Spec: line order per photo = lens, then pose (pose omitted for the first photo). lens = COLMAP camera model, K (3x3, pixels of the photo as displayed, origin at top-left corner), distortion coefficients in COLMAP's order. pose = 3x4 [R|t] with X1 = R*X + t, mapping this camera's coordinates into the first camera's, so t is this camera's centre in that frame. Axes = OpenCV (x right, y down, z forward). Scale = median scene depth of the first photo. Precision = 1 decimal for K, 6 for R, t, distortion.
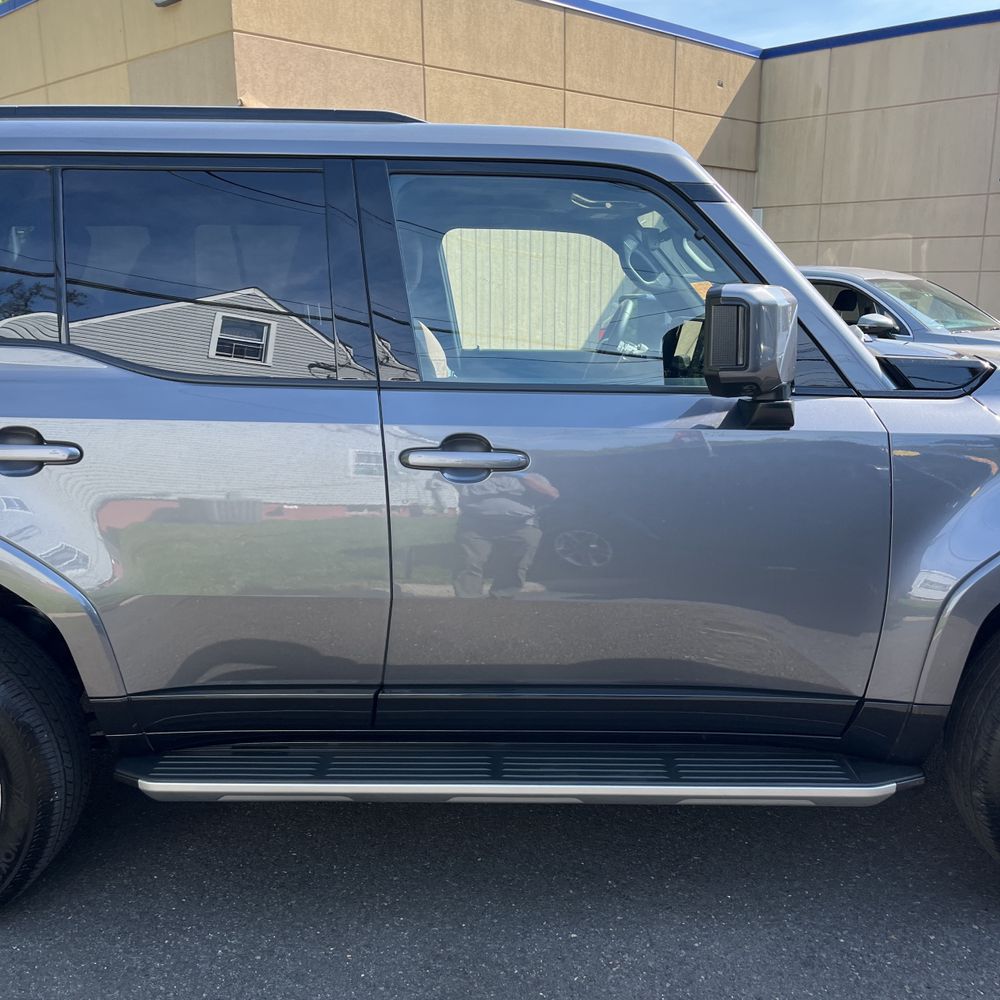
lens RADIAL K [[1000.3, 0, 497.5], [0, 1000.3, 504.5], [0, 0, 1]] dist [0.018213, 0.000000]
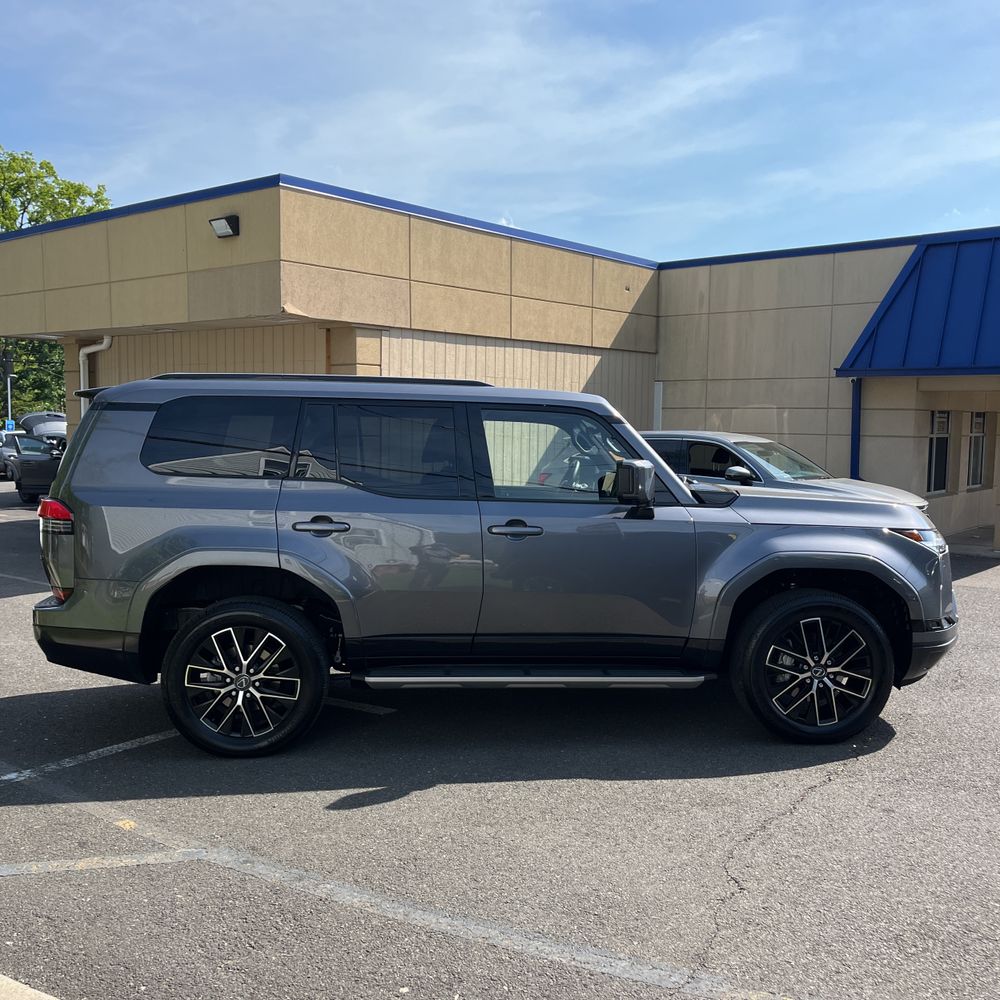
lens RADIAL K [[1000.3, 0, 496.6], [0, 1000.3, 499.7], [0, 0, 1]] dist [0.018213, 0.000000]
pose [[0.996884, 0.010947, 0.078115, -0.068124], [0.000495, 0.989435, -0.144978, 0.057754], [-0.078876, 0.144564, 0.986347, -0.341101]]
